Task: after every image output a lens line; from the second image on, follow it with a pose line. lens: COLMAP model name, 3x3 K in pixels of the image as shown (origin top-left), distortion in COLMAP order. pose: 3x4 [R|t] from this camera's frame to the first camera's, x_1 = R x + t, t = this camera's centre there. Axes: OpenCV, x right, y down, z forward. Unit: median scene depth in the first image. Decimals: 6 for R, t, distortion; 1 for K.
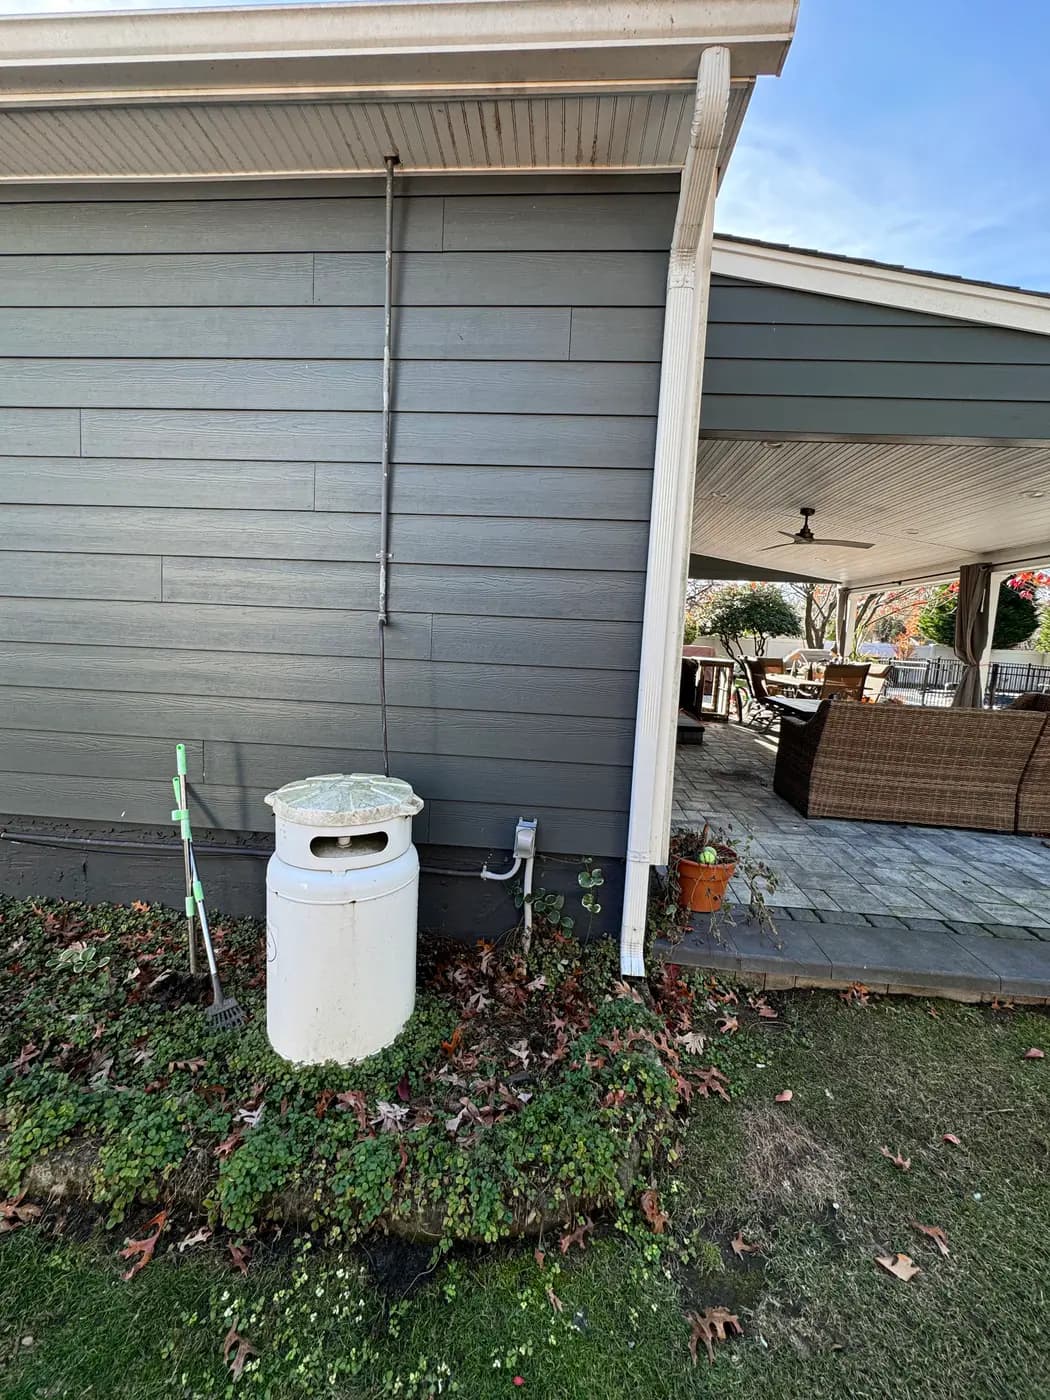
lens RADIAL K [[556.9, 0, 521.6], [0, 556.9, 698.8], [0, 0, 1]] dist [-0.000561, 0.000222]
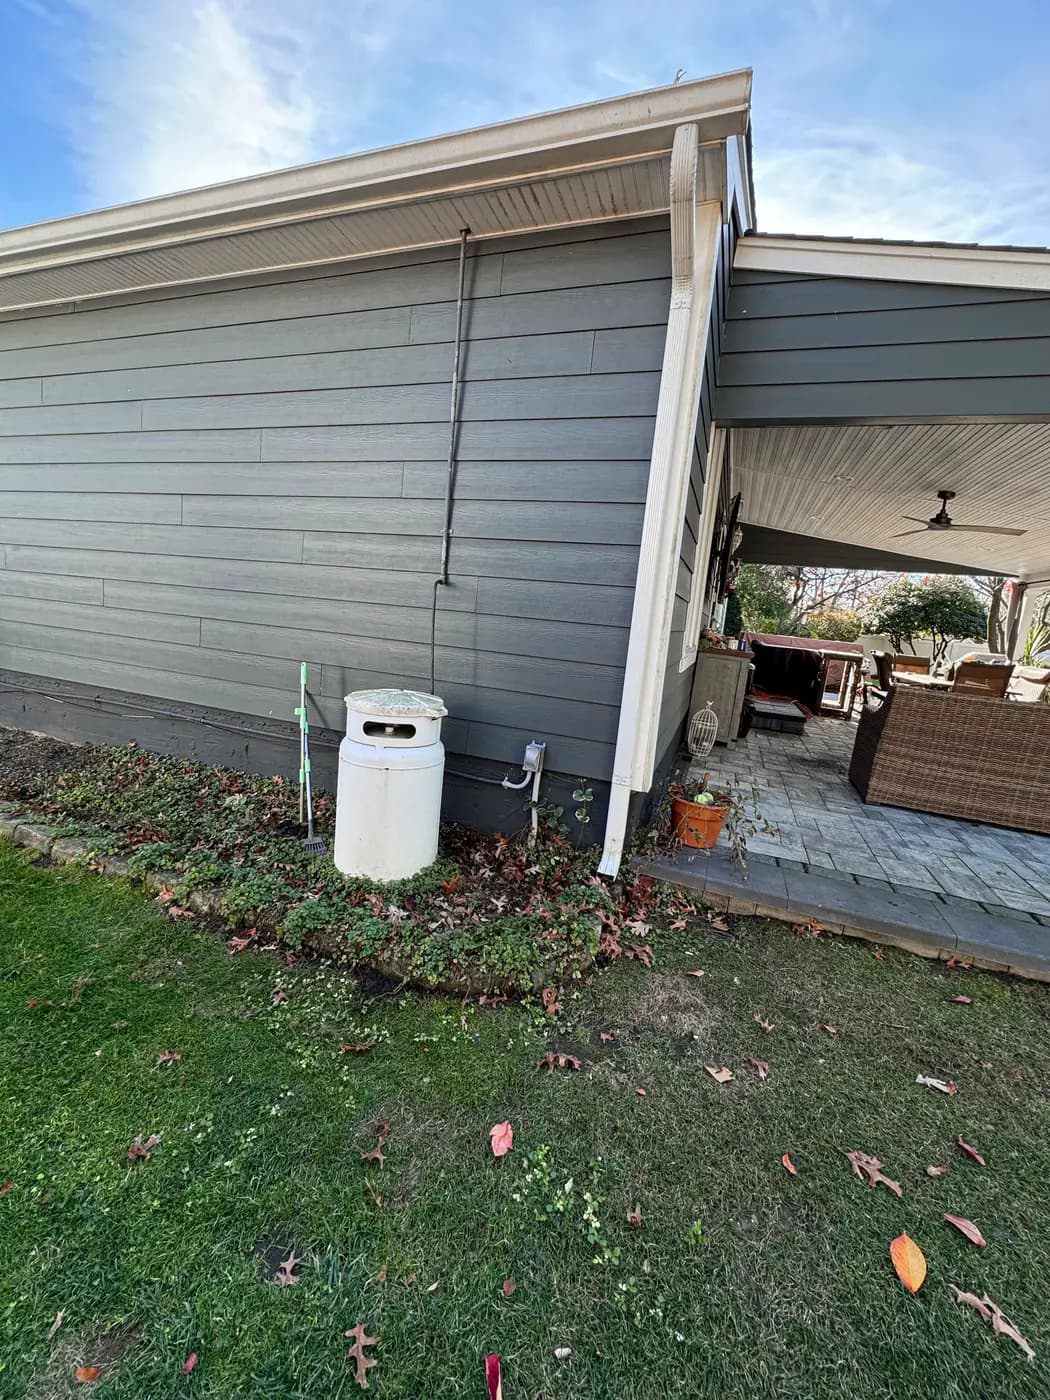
lens RADIAL K [[556.9, 0, 523.1], [0, 556.9, 699.6], [0, 0, 1]] dist [-0.000561, 0.000222]
pose [[0.961529, 0.085416, -0.261086, 0.314902], [-0.079893, 0.996299, 0.031716, 0.086987], [0.262828, -0.009636, 0.964795, -0.238072]]
